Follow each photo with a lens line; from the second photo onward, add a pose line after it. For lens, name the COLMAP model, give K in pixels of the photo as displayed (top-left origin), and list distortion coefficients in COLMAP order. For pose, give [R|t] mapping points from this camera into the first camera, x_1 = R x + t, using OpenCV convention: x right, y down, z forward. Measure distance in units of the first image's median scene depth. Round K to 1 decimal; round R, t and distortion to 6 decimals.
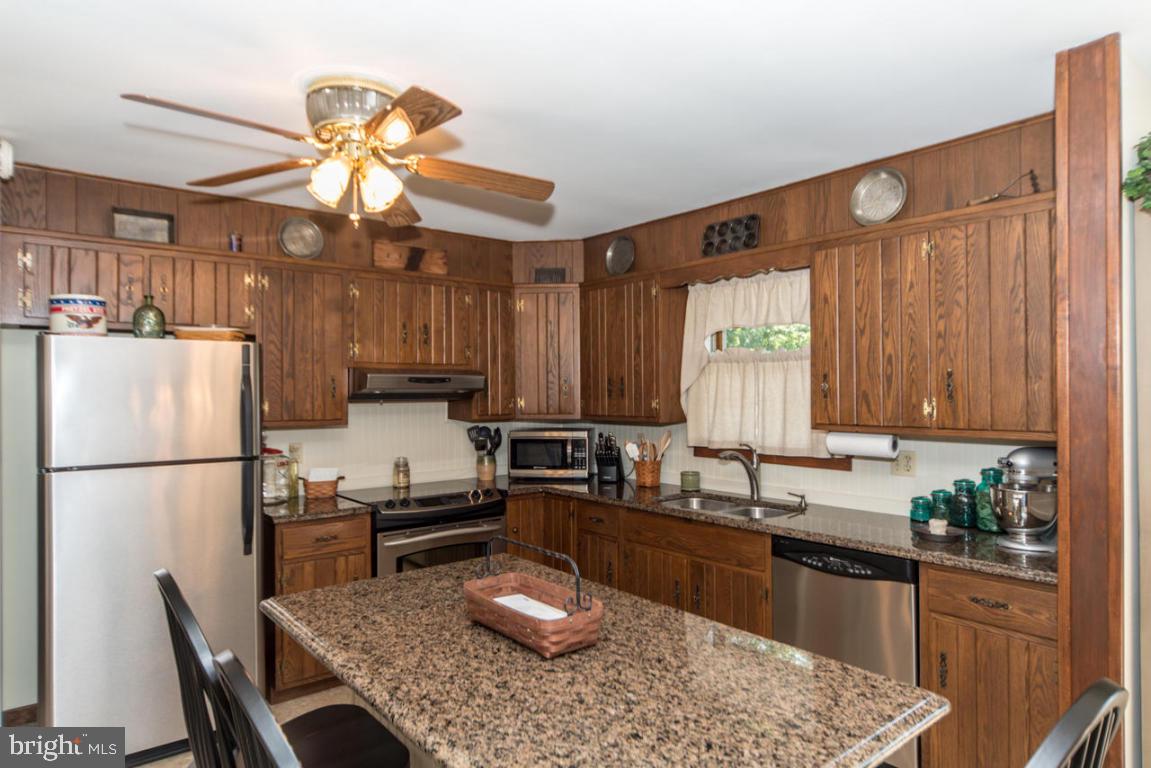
lens RADIAL K [[686.2, 0, 581.2], [0, 686.2, 387.4], [0, 0, 1]] dist [0.001751, 0.000233]
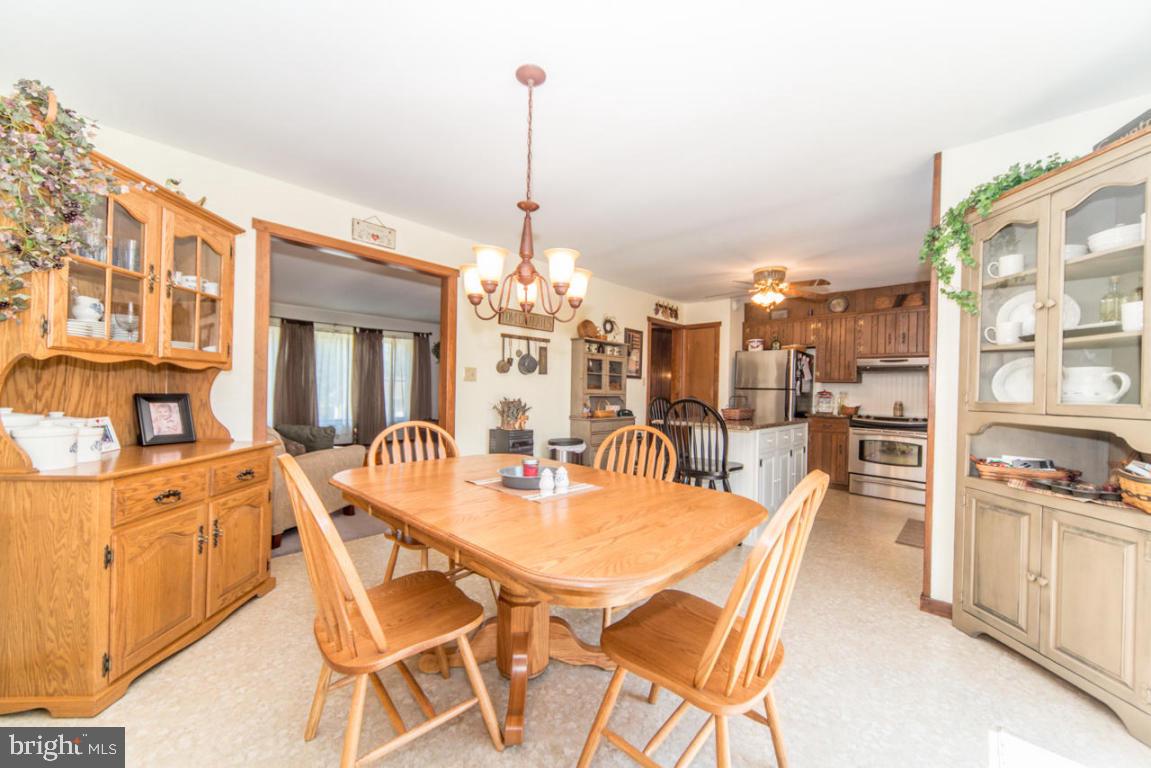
lens RADIAL K [[435.0, 0, 576.6], [0, 435.0, 392.3], [0, 0, 1]] dist [0.000809, 0.000205]
pose [[0.116592, 0.013204, -0.993092, 1.026849], [-0.017258, 0.999788, 0.011267, 0.091343], [0.993030, 0.015825, 0.116795, -0.087542]]
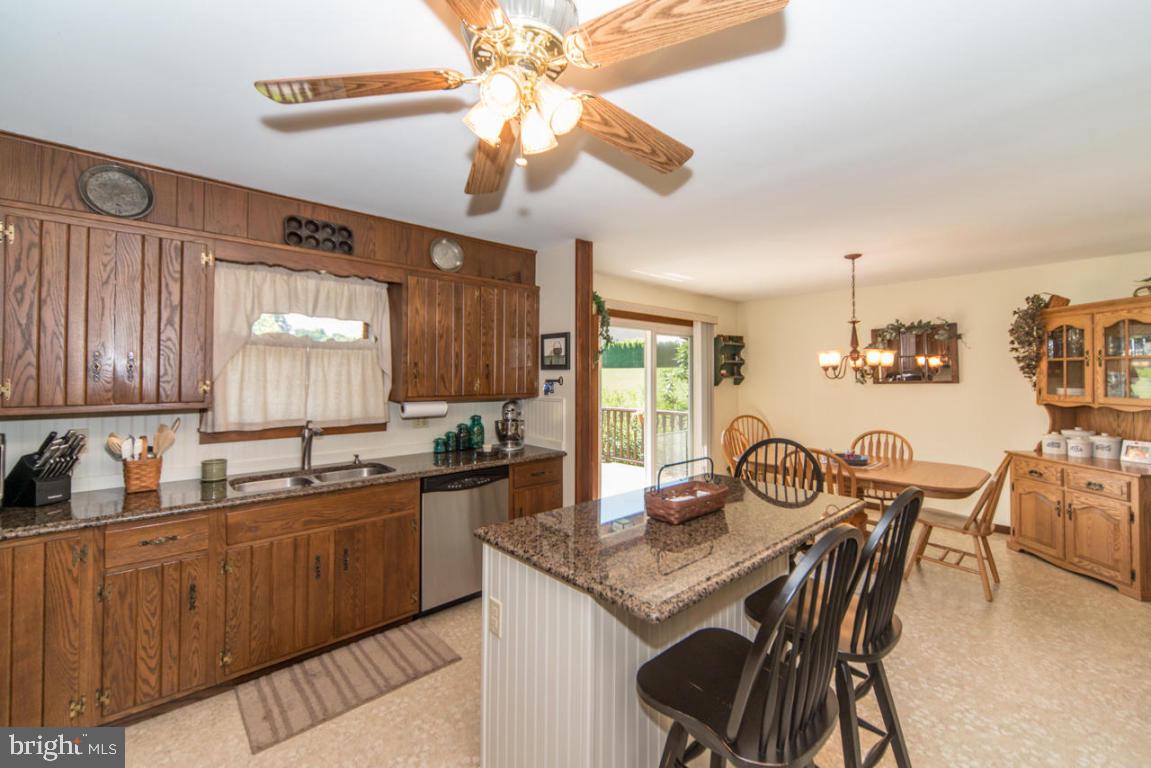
lens RADIAL K [[469.3, 0, 577.3], [0, 469.3, 370.7], [0, 0, 1]] dist [-0.000678, -0.000355]
pose [[-0.046576, 0.020654, 0.998701, -0.558720], [-0.003450, 0.999777, -0.020837, 0.015666], [-0.998909, -0.004416, -0.046494, 0.608325]]
